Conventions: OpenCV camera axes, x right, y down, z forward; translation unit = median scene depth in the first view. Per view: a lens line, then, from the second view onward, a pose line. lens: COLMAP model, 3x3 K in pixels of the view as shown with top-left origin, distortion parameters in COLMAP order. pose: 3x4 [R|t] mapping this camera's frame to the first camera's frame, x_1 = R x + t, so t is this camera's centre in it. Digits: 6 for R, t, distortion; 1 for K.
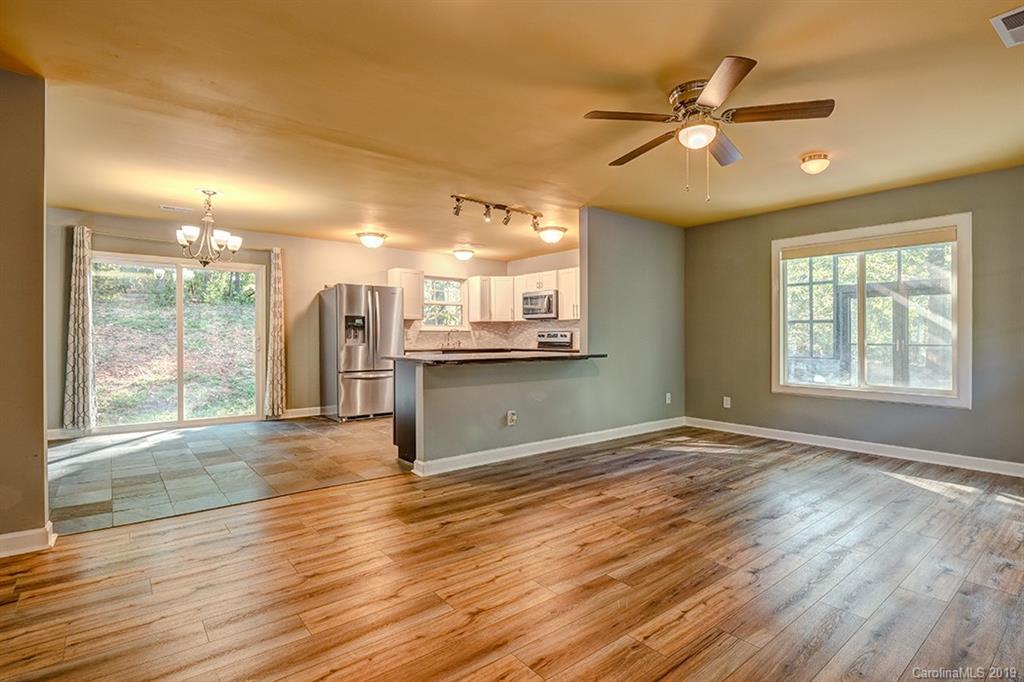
lens RADIAL K [[498.9, 0, 511.2], [0, 498.9, 340.9], [0, 0, 1]] dist [-0.007280, -0.004575]
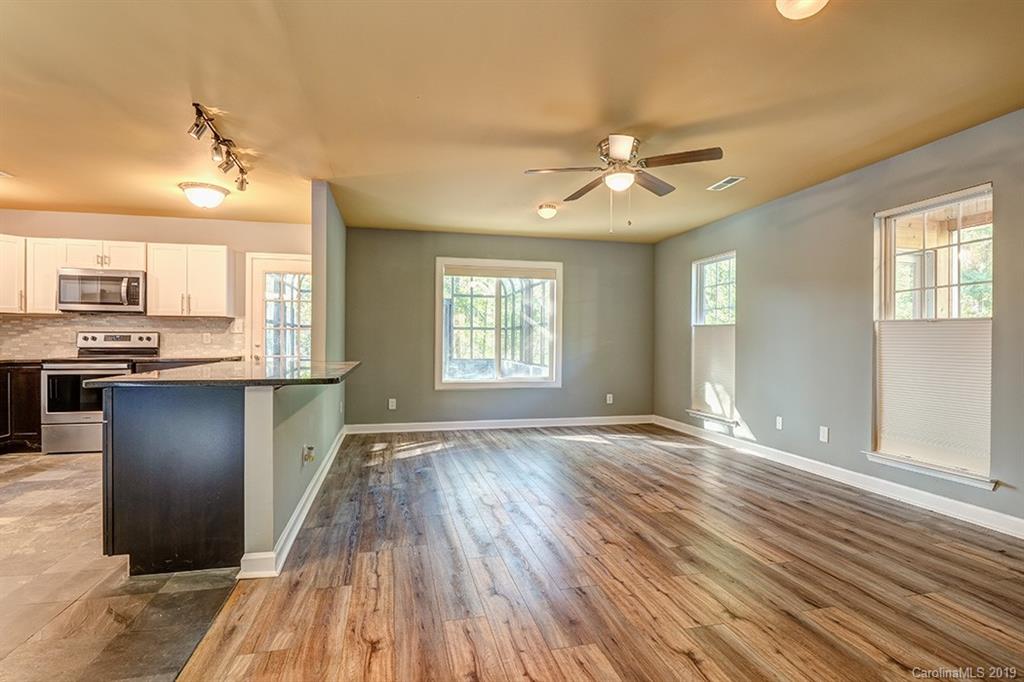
lens RADIAL K [[498.9, 0, 511.8], [0, 498.9, 348.6], [0, 0, 1]] dist [-0.007280, -0.004575]
pose [[0.425822, -0.011808, 0.904730, -0.470769], [0.002805, 0.999927, 0.011730, -0.004675], [-0.904803, -0.002457, 0.425824, 0.390015]]
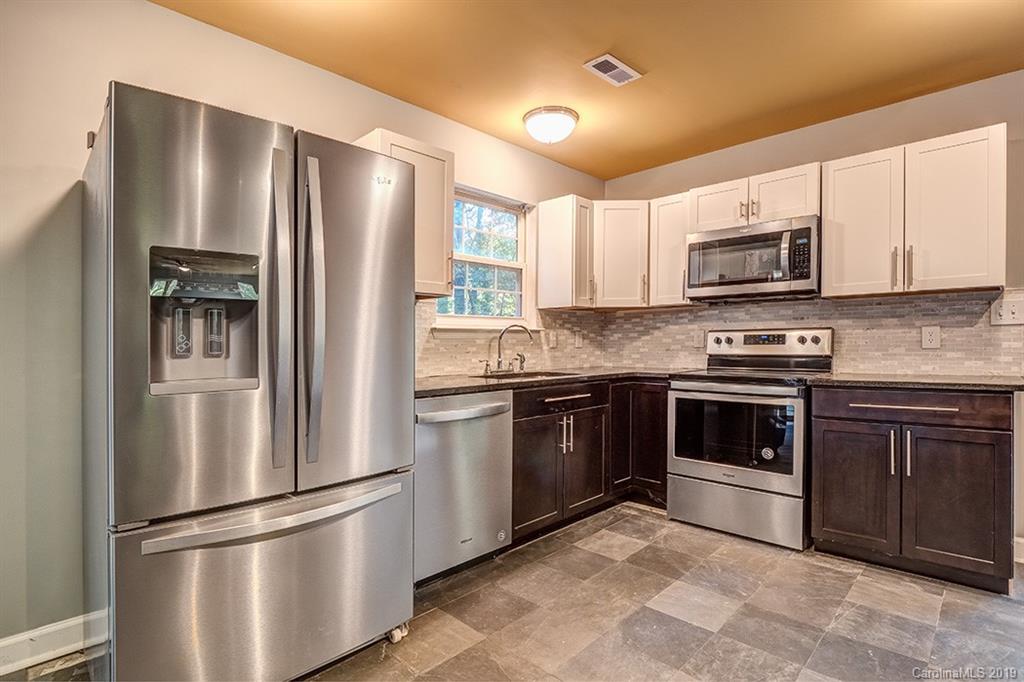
lens RADIAL K [[498.9, 0, 512.3], [0, 498.9, 347.4], [0, 0, 1]] dist [-0.007280, -0.004575]
pose [[0.991632, -0.010432, 0.128673, -0.277344], [0.010127, 0.999944, 0.003018, -0.012160], [-0.128697, -0.001690, 0.991682, 1.006910]]
